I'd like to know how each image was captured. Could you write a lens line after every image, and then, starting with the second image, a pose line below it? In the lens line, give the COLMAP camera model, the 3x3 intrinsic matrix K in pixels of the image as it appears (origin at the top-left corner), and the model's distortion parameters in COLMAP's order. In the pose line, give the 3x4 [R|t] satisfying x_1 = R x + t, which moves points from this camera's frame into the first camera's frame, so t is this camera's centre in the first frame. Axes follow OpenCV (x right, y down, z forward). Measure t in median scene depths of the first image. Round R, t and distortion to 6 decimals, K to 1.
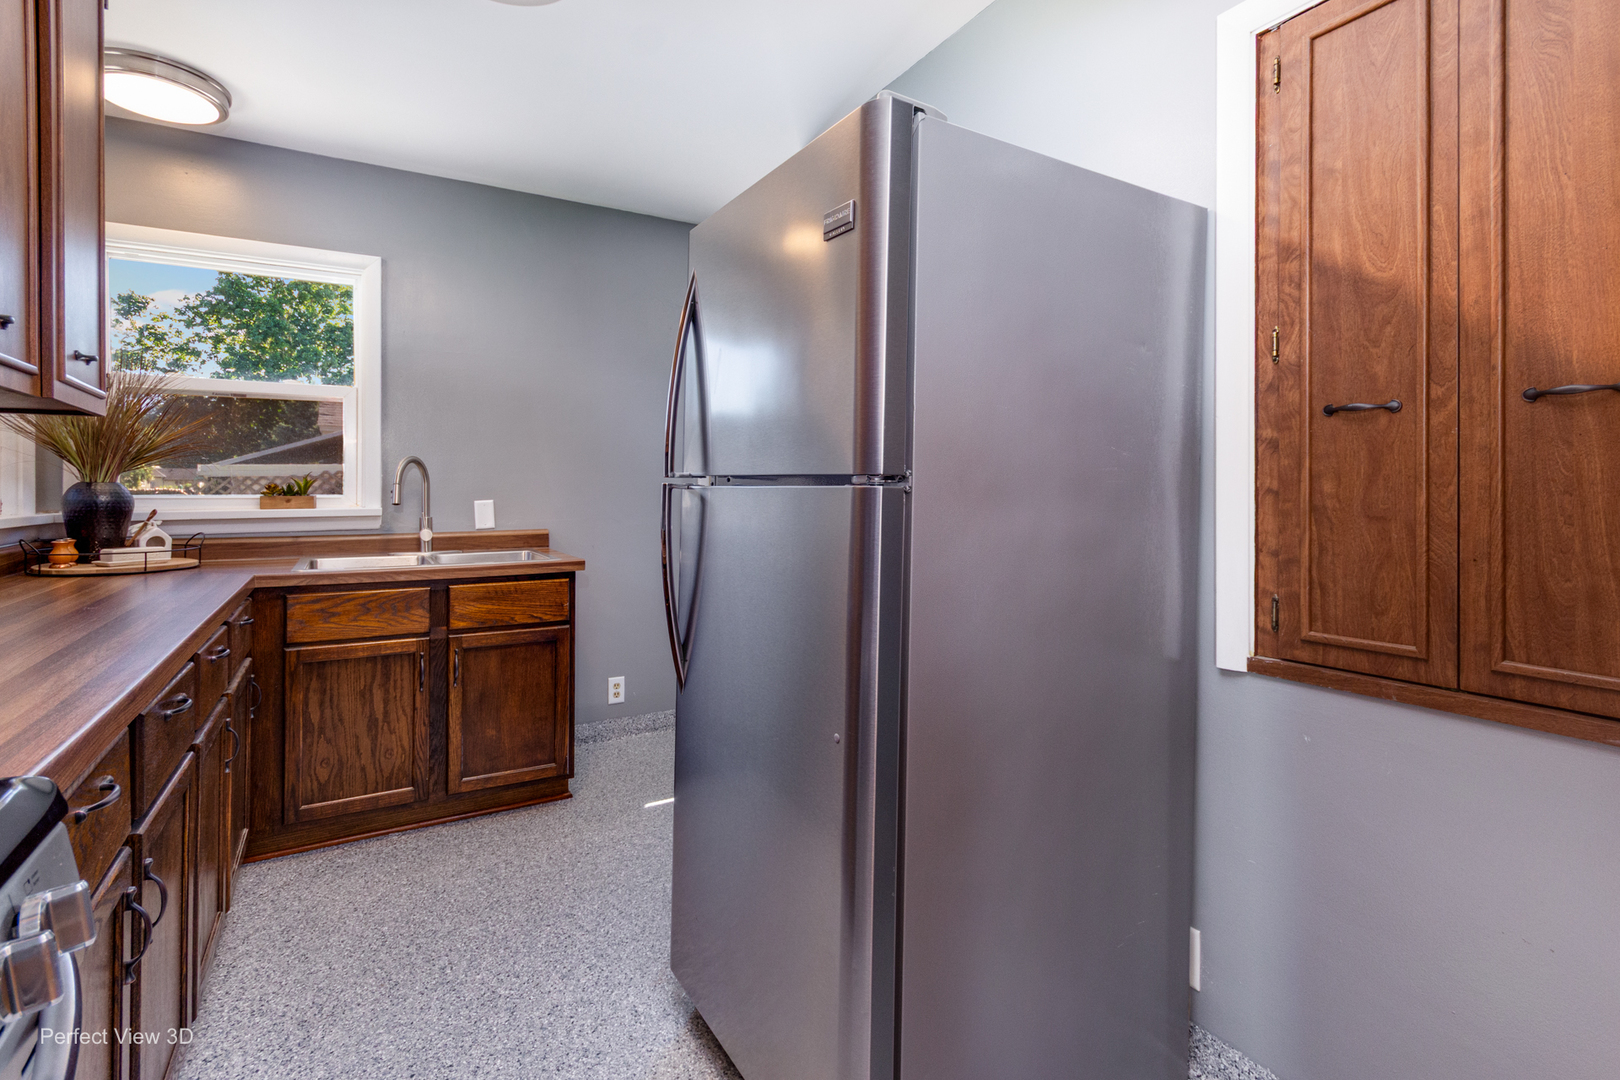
lens RADIAL K [[768.5, 0, 834.7], [0, 768.5, 494.9], [0, 0, 1]] dist [0.004670, 0.000040]
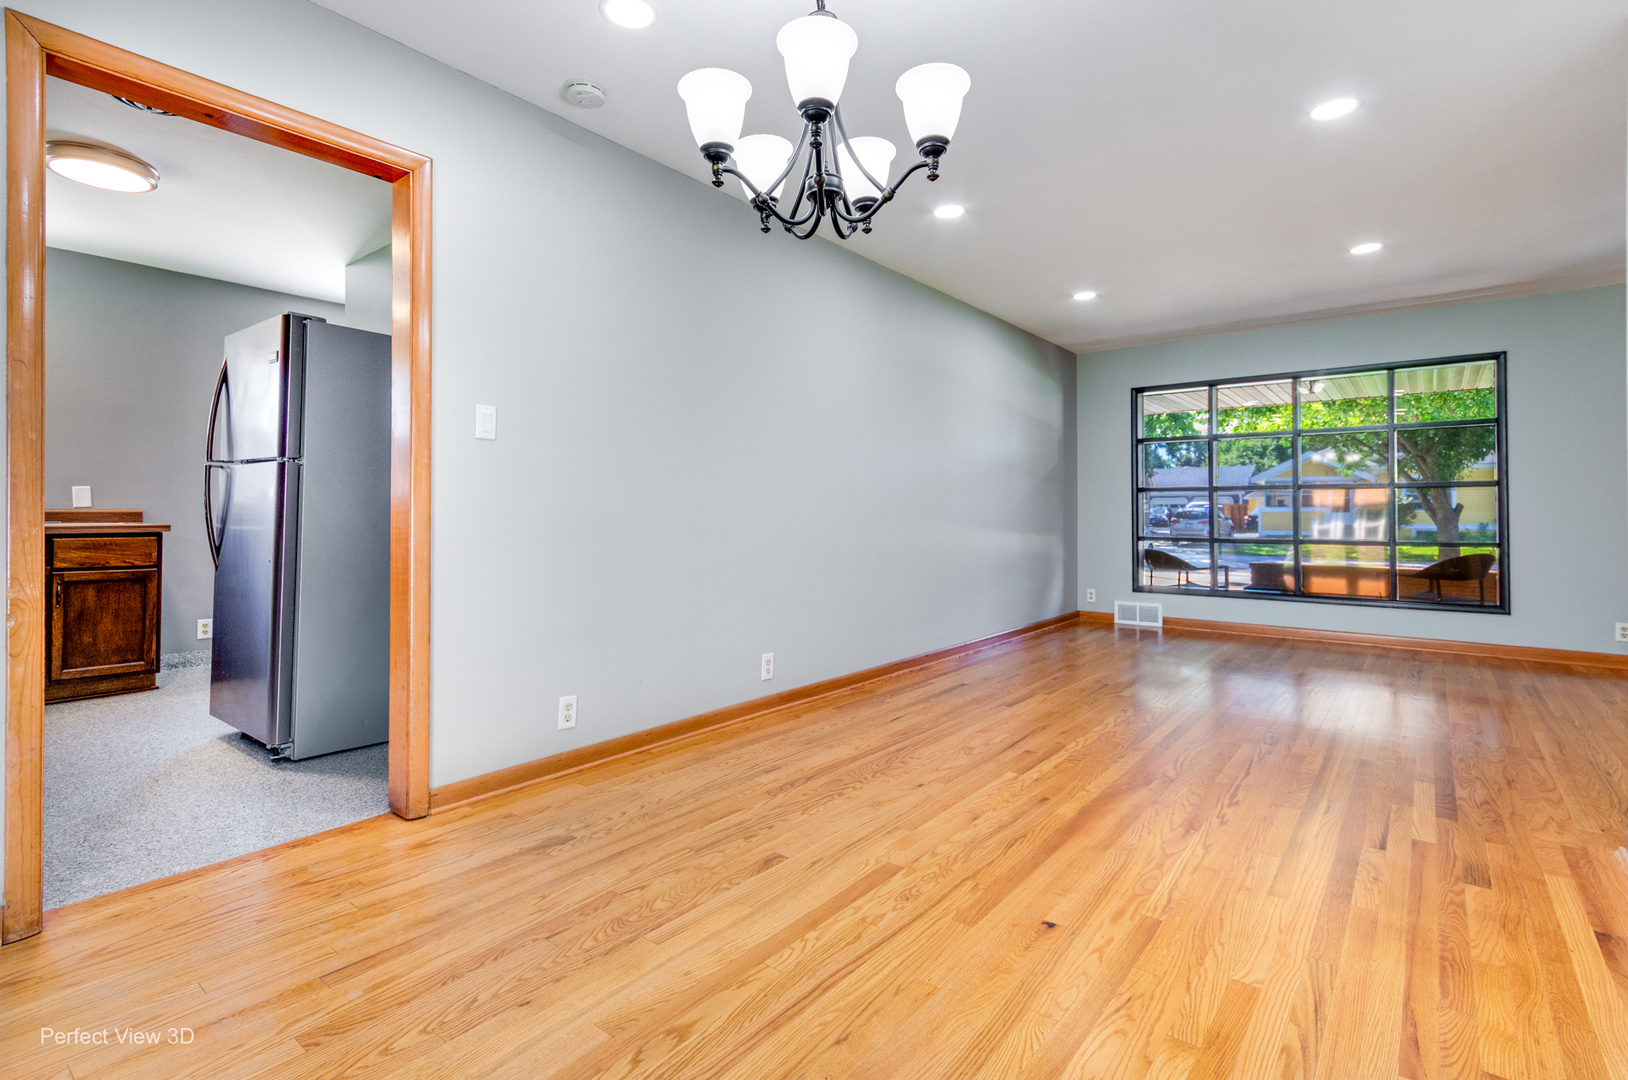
lens RADIAL K [[772.3, 0, 819.5], [0, 772.3, 494.7], [0, 0, 1]] dist [0.004670, 0.000040]
pose [[0.942489, -0.002197, 0.334231, 0.444689], [0.008509, 0.999812, -0.017422, 0.082219], [-0.334130, 0.019264, 0.942330, -1.029563]]
